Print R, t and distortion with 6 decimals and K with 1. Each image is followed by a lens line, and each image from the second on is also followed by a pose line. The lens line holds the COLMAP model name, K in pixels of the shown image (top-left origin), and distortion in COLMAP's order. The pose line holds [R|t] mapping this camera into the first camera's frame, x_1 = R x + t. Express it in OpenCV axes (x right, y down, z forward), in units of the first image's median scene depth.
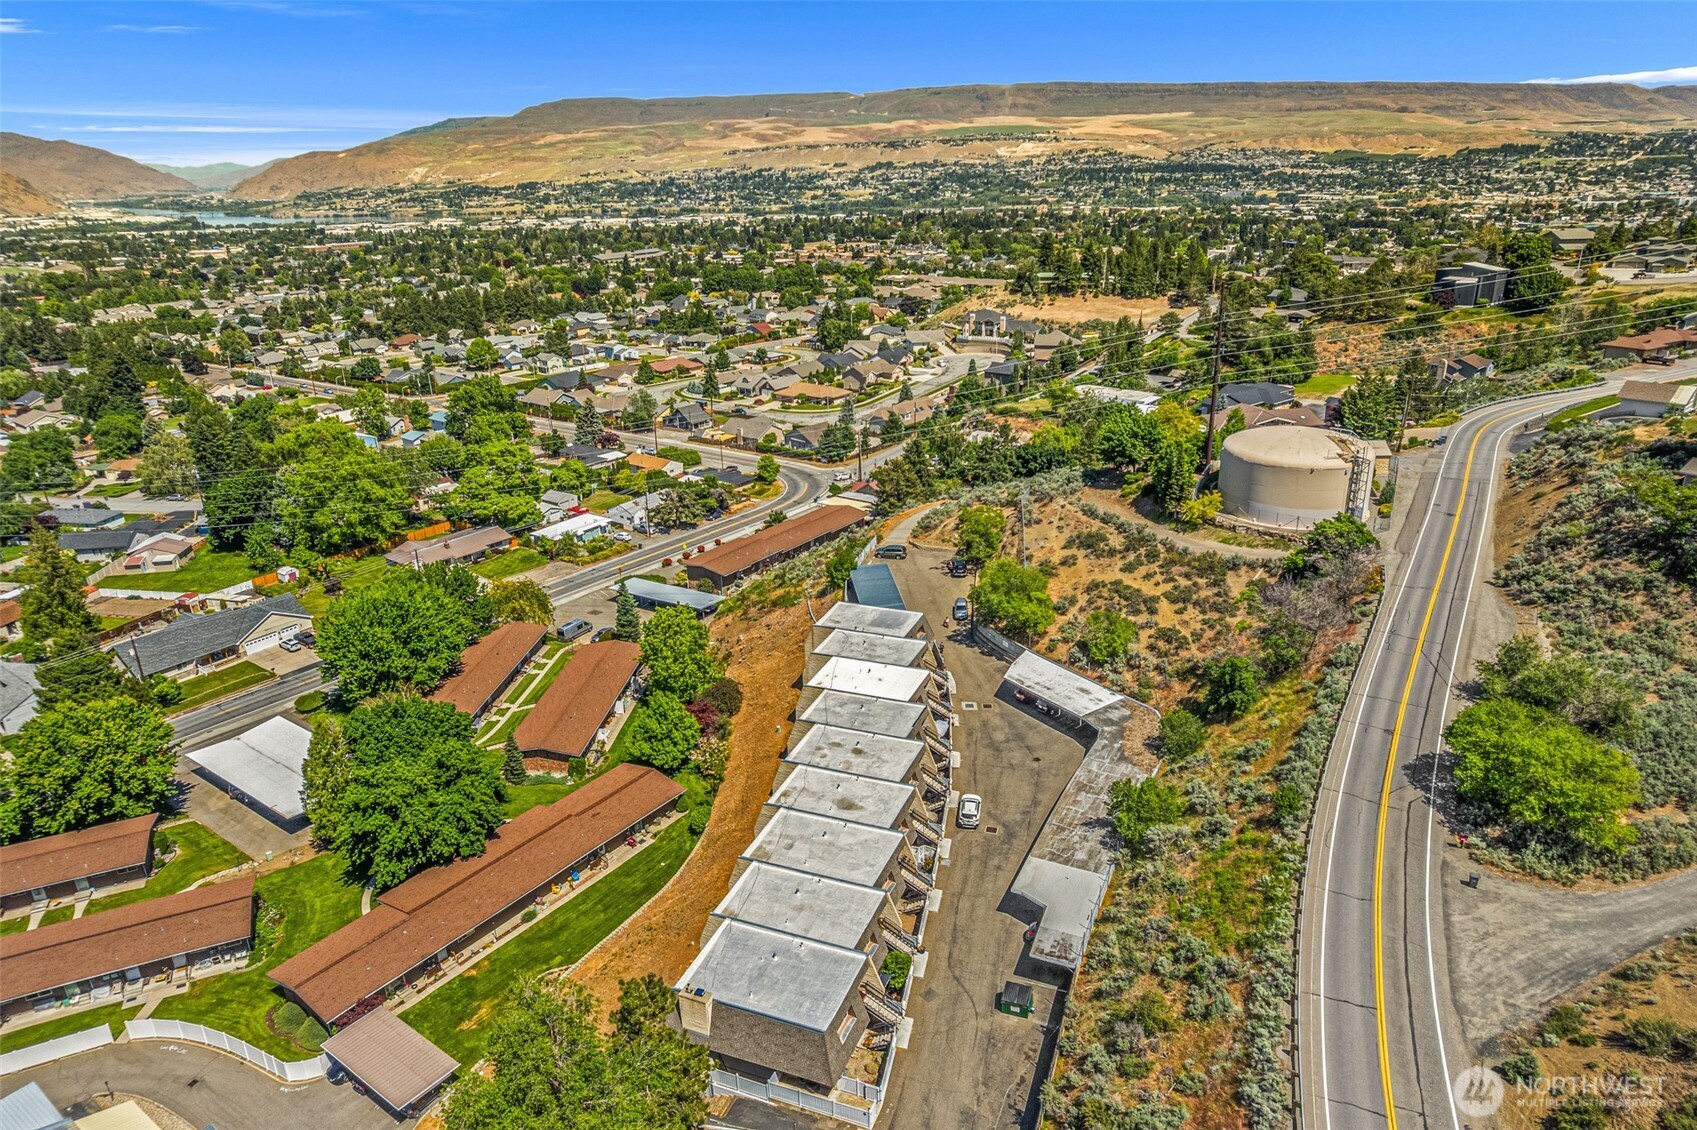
lens RADIAL K [[1107.8, 0, 848.0], [0, 1107.8, 596.0], [0, 0, 1]] dist [-0.075345, 0.067800]
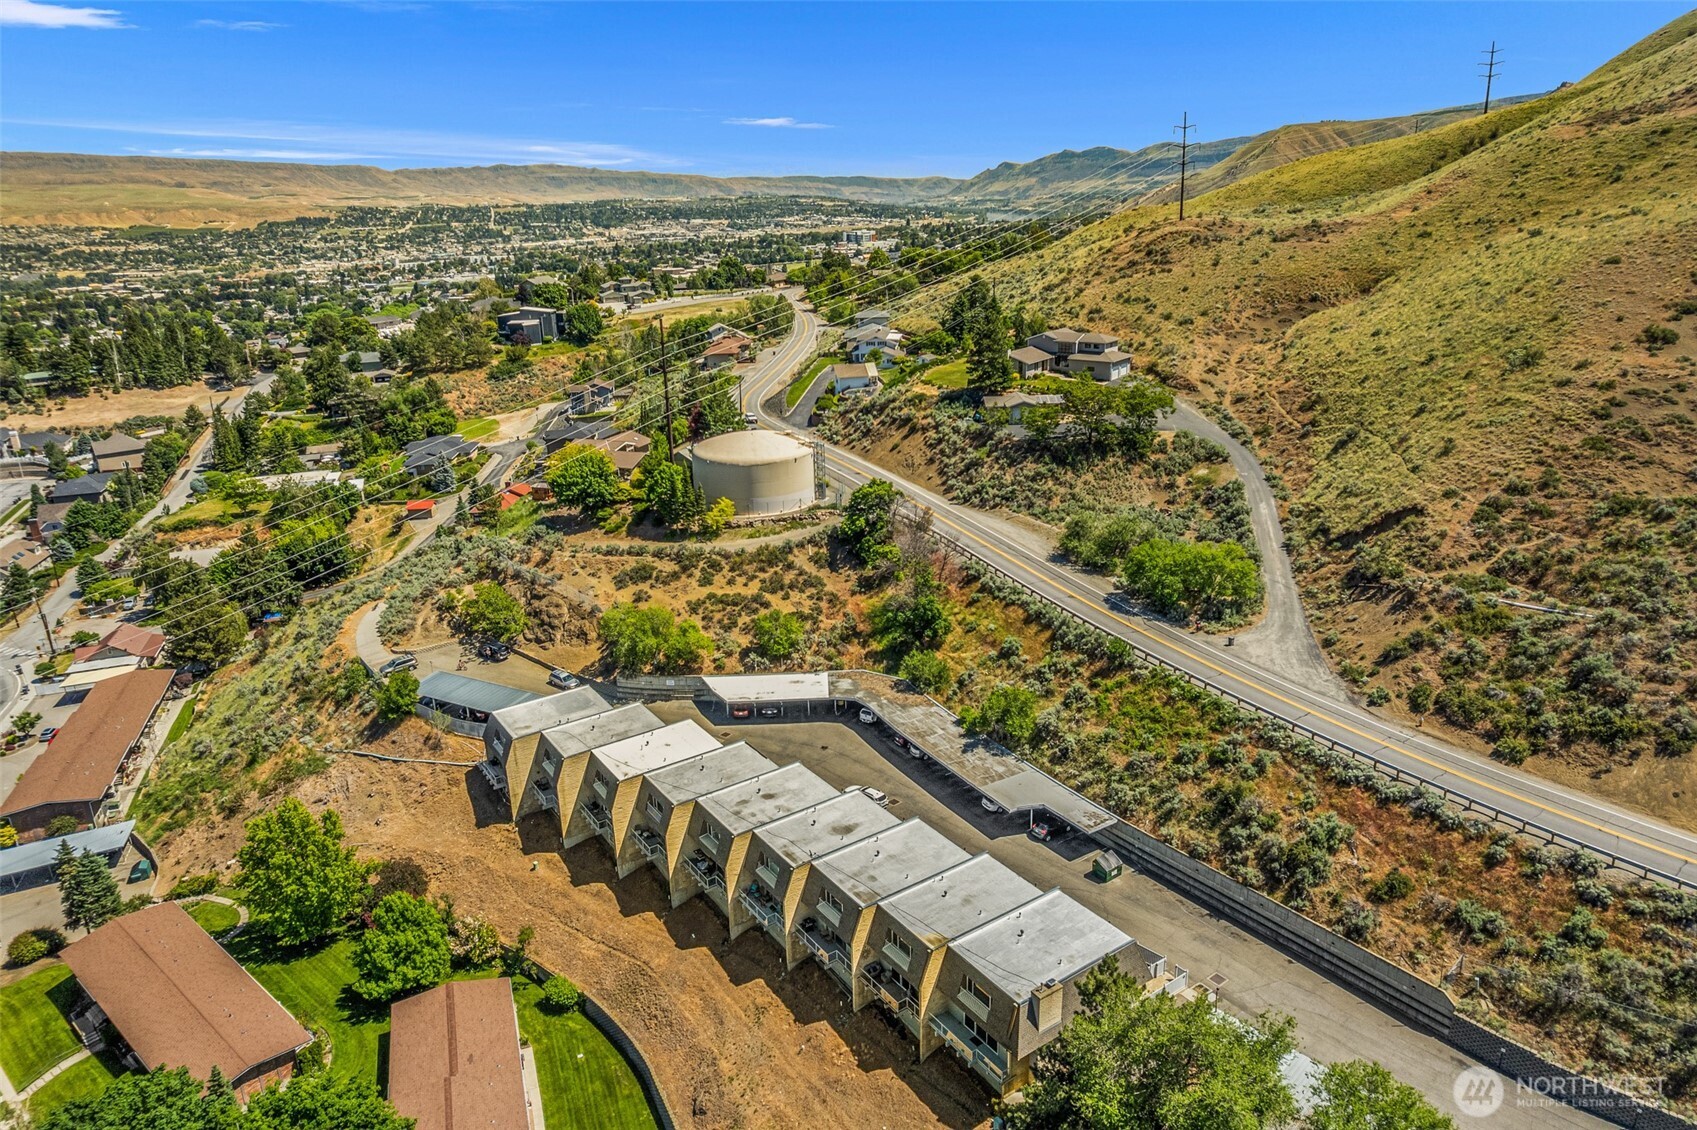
lens RADIAL K [[1095.8, 0, 848.5], [0, 1095.8, 565.0], [0, 0, 1]] dist [-0.074751, 0.078717]
pose [[0.548246, -0.264548, 0.793373, -0.220960], [0.329929, 0.940127, 0.085491, -0.037115], [-0.768488, 0.214887, 0.602703, 0.104876]]
